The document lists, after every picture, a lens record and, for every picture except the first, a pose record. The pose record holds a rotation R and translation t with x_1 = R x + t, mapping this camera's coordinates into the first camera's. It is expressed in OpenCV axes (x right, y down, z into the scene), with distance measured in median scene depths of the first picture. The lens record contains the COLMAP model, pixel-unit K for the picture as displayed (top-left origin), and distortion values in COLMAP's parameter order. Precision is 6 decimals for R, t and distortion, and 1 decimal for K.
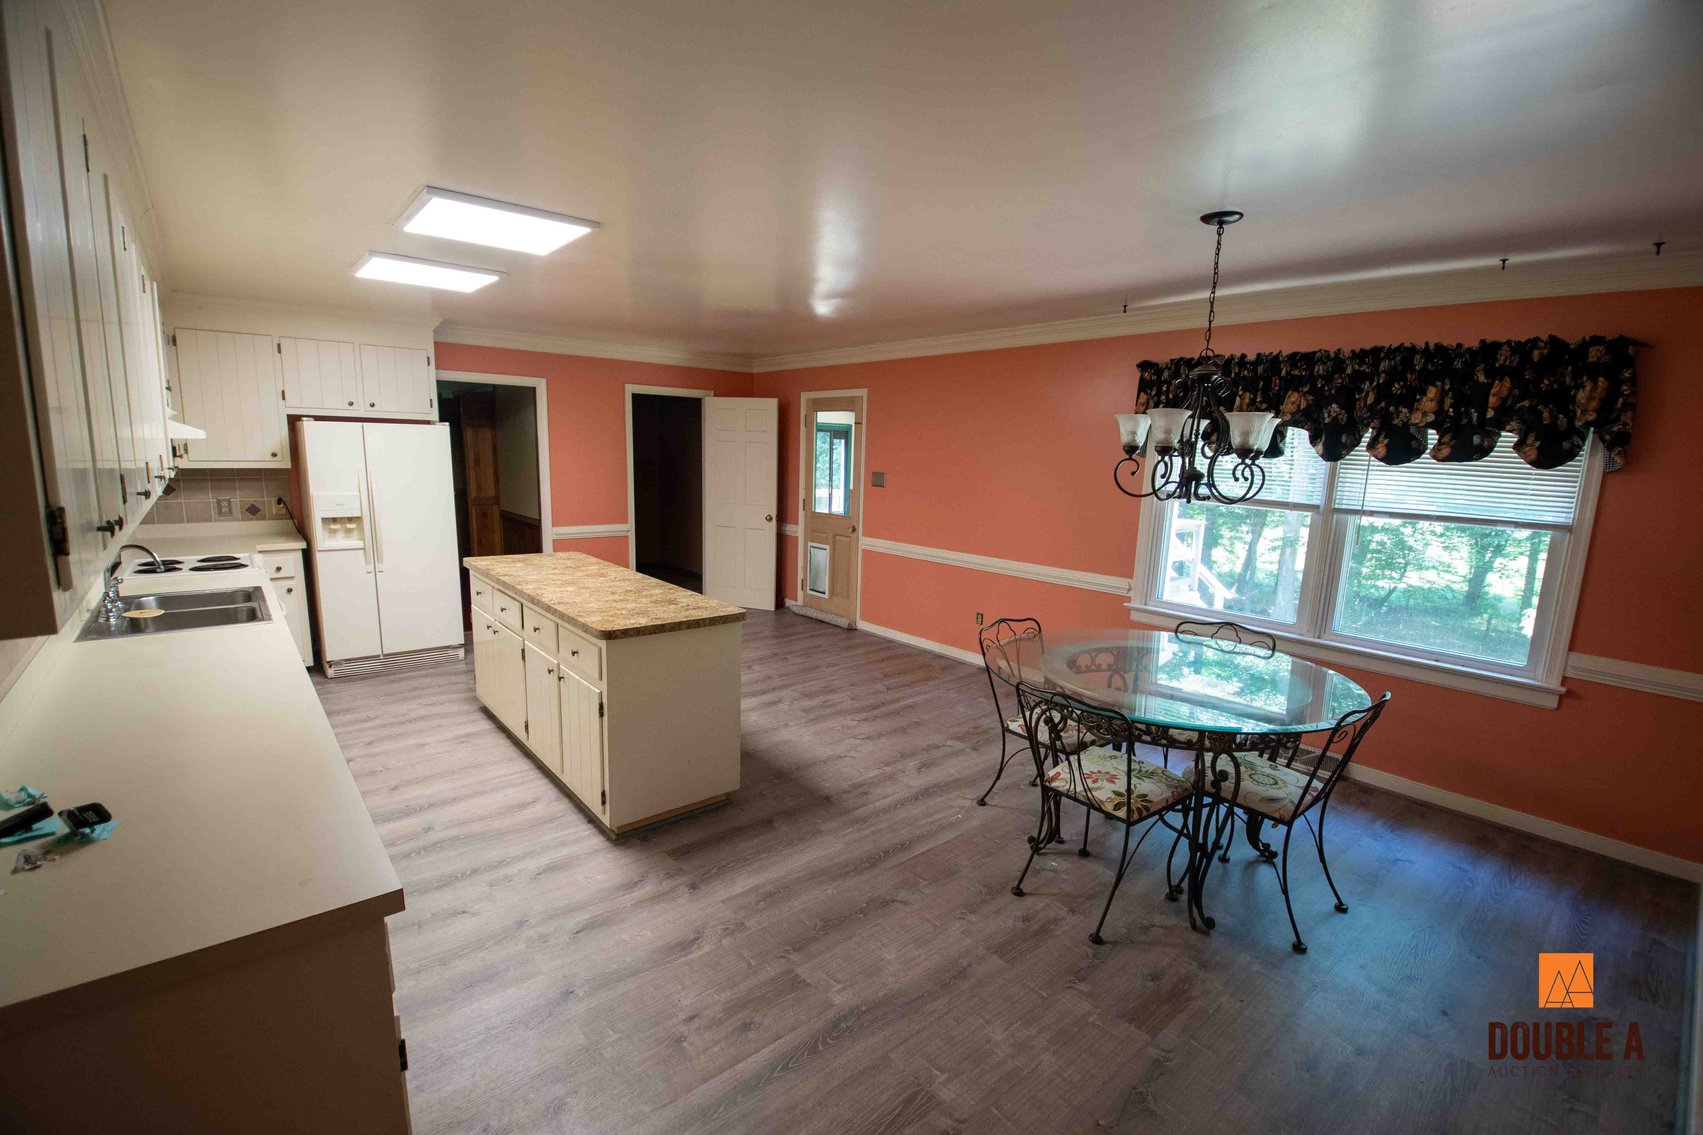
lens RADIAL K [[758.0, 0, 850.1], [0, 758.0, 582.3], [0, 0, 1]] dist [0.000150, -0.013376]
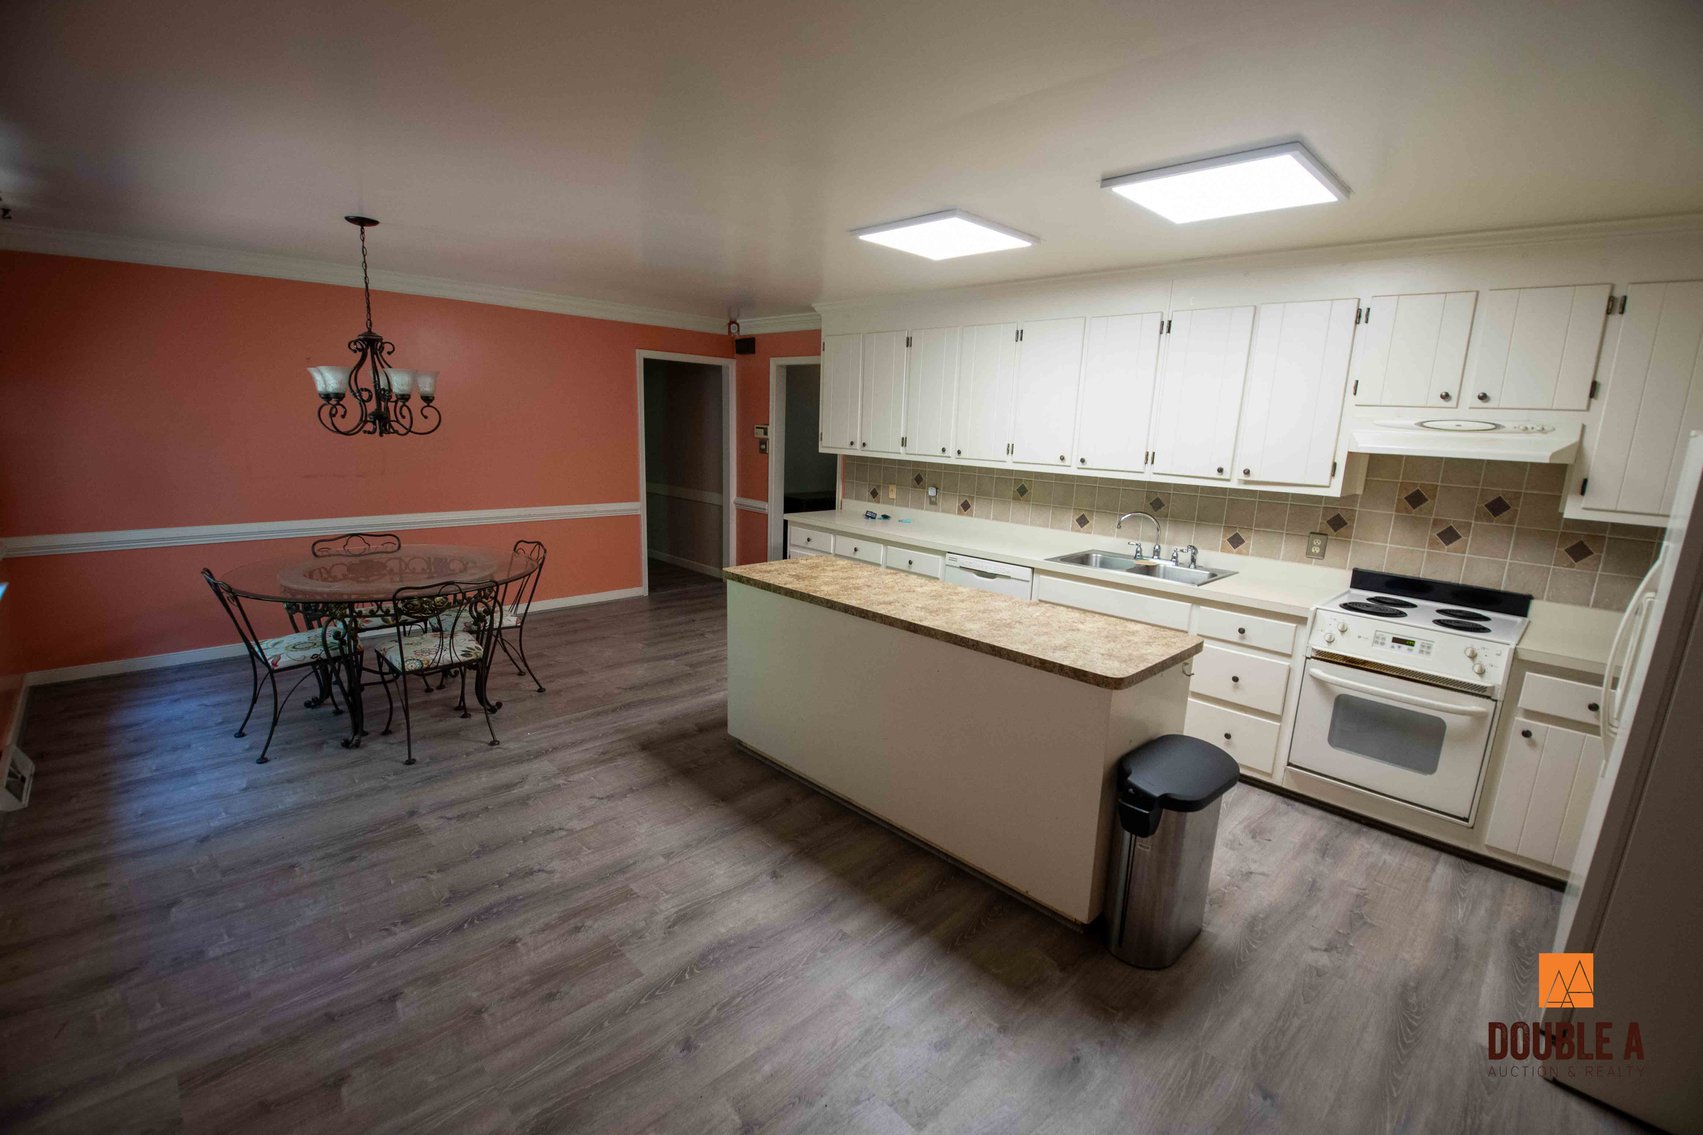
lens RADIAL K [[758.0, 0, 850.1], [0, 758.0, 582.3], [0, 0, 1]] dist [0.000150, -0.013376]
pose [[-0.995442, -0.050804, -0.080715, -0.204167], [-0.077479, 0.924281, 0.373768, -0.321470], [0.055614, 0.378318, -0.924004, 1.777430]]
